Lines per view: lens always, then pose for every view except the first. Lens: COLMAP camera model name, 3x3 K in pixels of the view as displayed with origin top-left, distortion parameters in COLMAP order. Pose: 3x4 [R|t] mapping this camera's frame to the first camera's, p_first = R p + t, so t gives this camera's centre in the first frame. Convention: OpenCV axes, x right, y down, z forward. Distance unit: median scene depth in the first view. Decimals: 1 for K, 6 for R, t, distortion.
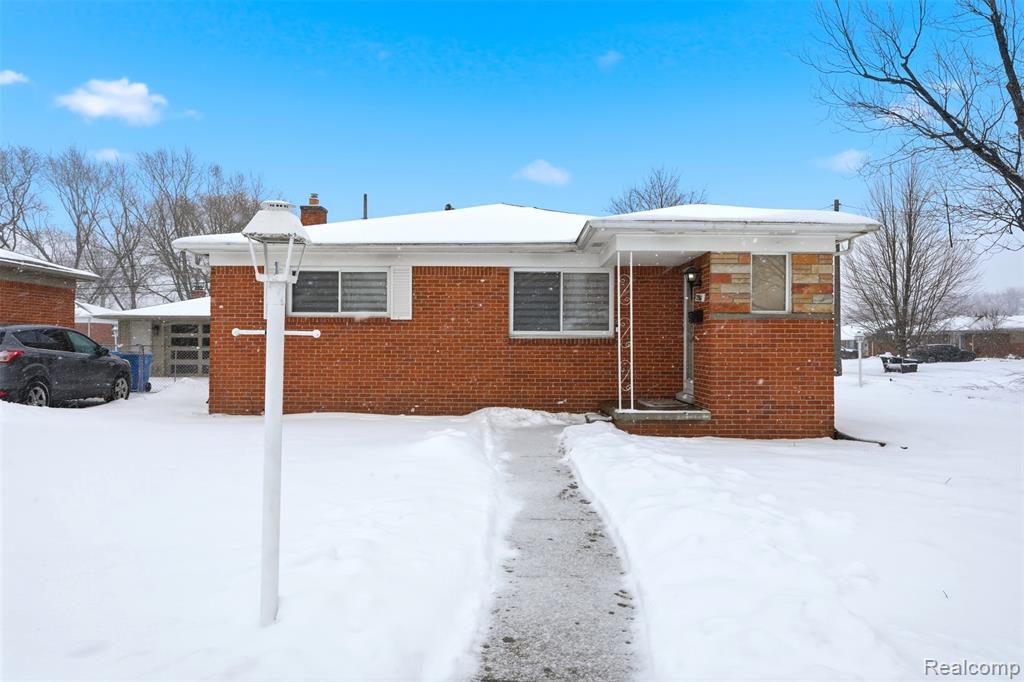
lens RADIAL K [[700.5, 0, 513.2], [0, 700.5, 341.7], [0, 0, 1]] dist [0.000391, 0.003212]
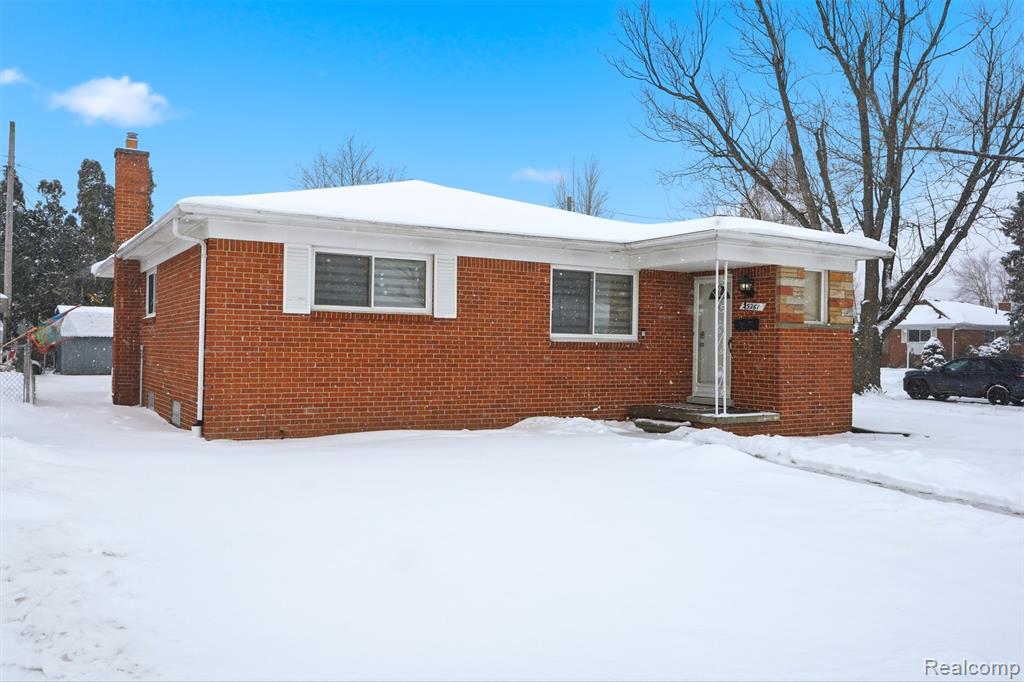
lens RADIAL K [[839.8, 0, 512.0], [0, 839.8, 341.0], [0, 0, 1]] dist [-0.009117, -0.010286]
pose [[0.856183, 0.010899, 0.516559, -0.616731], [-0.015069, 0.999879, 0.003881, -0.008821], [-0.516454, -0.011107, 0.856243, 0.085335]]
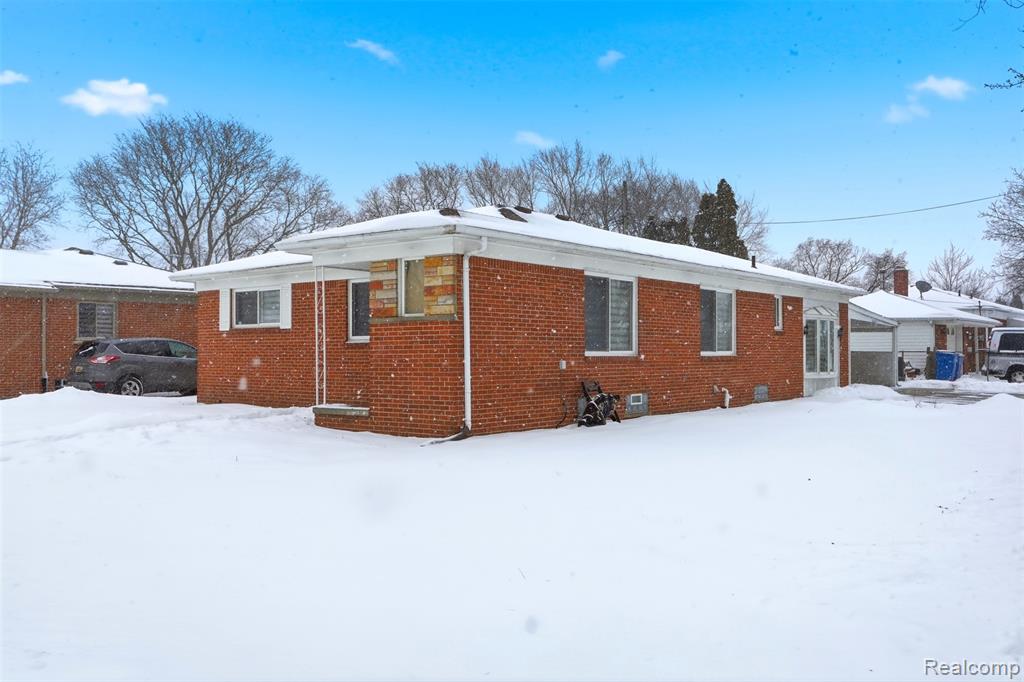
lens RADIAL K [[895.3, 0, 510.9], [0, 895.3, 340.5], [0, 0, 1]] dist [-0.000391, 0.001127]
pose [[0.778882, -0.015689, -0.626974, 1.097661], [0.011723, 0.999877, -0.010458, 0.009307], [0.627061, 0.000796, 0.778970, 0.047297]]
